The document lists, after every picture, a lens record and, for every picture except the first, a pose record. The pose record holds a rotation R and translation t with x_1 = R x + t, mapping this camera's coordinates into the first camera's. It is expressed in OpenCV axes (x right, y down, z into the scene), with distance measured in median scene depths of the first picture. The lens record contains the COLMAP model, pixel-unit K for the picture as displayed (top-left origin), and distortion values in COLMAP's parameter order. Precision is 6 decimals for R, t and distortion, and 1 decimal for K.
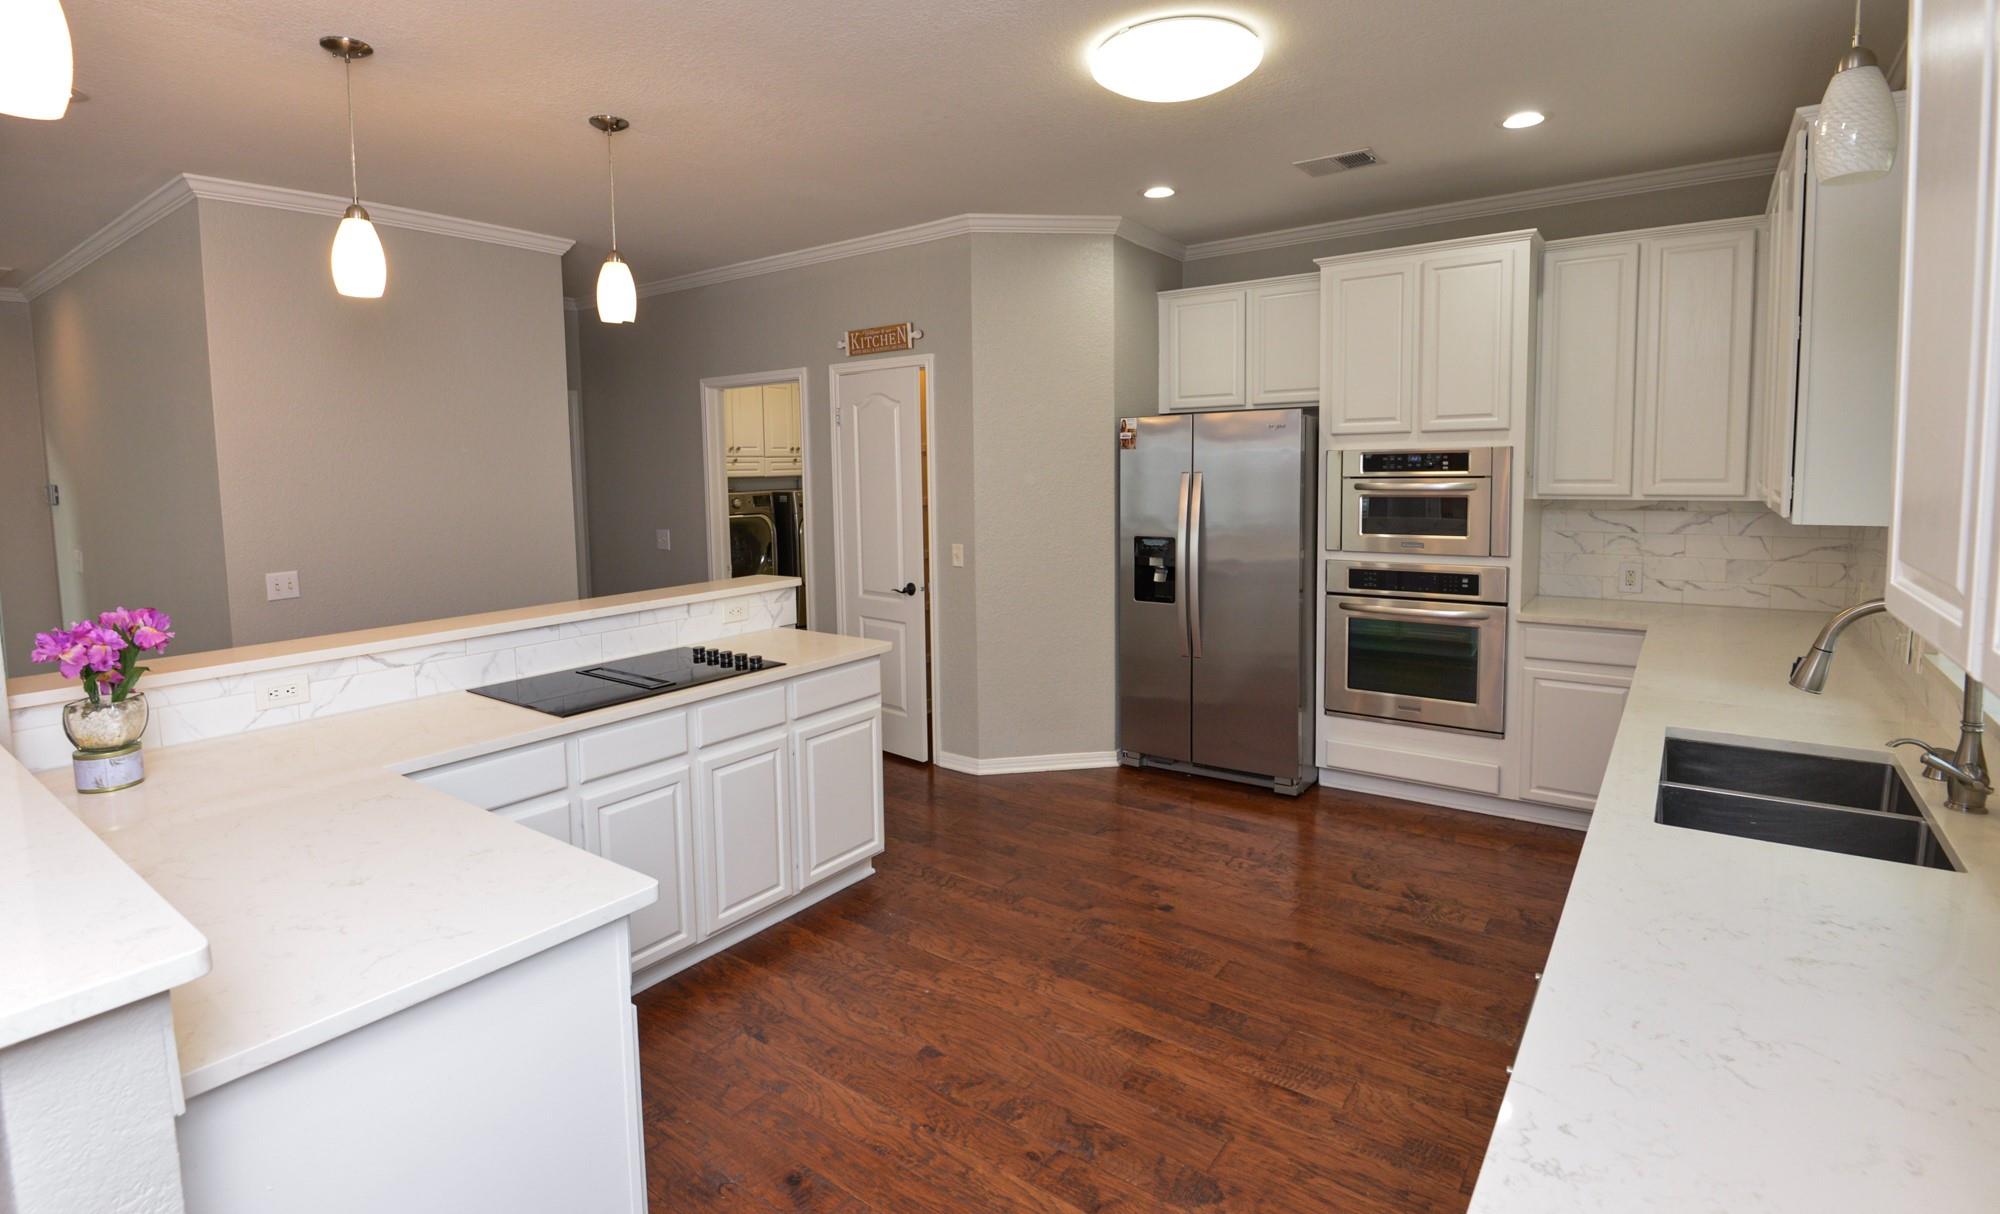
lens RADIAL K [[954.7, 0, 977.5], [0, 954.7, 552.9], [0, 0, 1]] dist [0.000253, -0.000004]
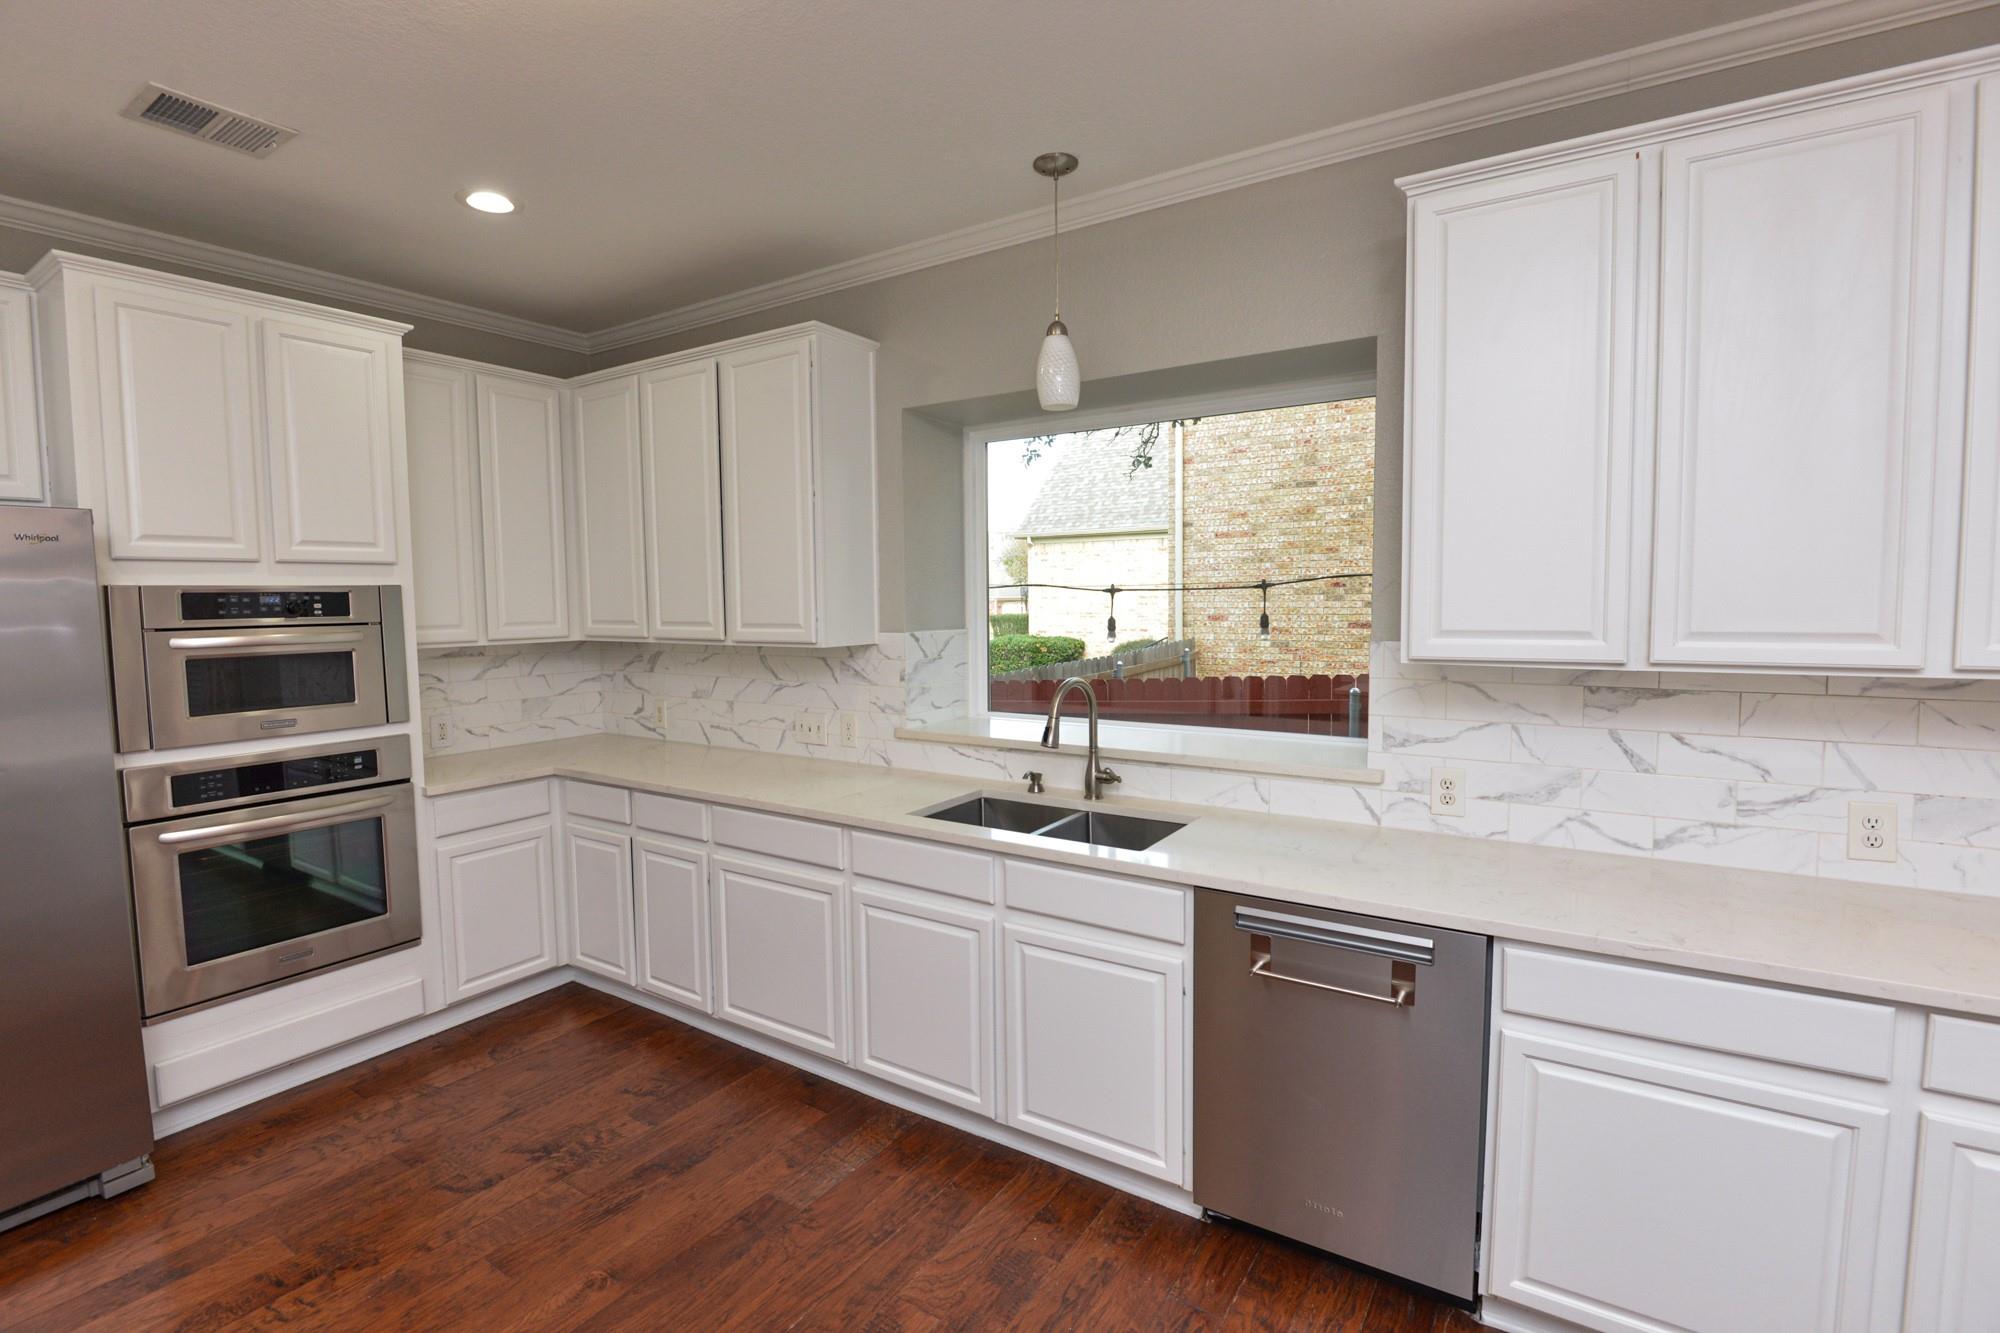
lens RADIAL K [[923.0, 0, 1000.0], [0, 923.0, 666.5], [0, 0, 1]] dist [-0.022415, -0.000092]
pose [[-0.068002, -0.056943, 0.996059, -0.242916], [0.103949, 0.992532, 0.063838, -0.038054], [-0.992255, 0.107880, -0.061575, 0.525532]]
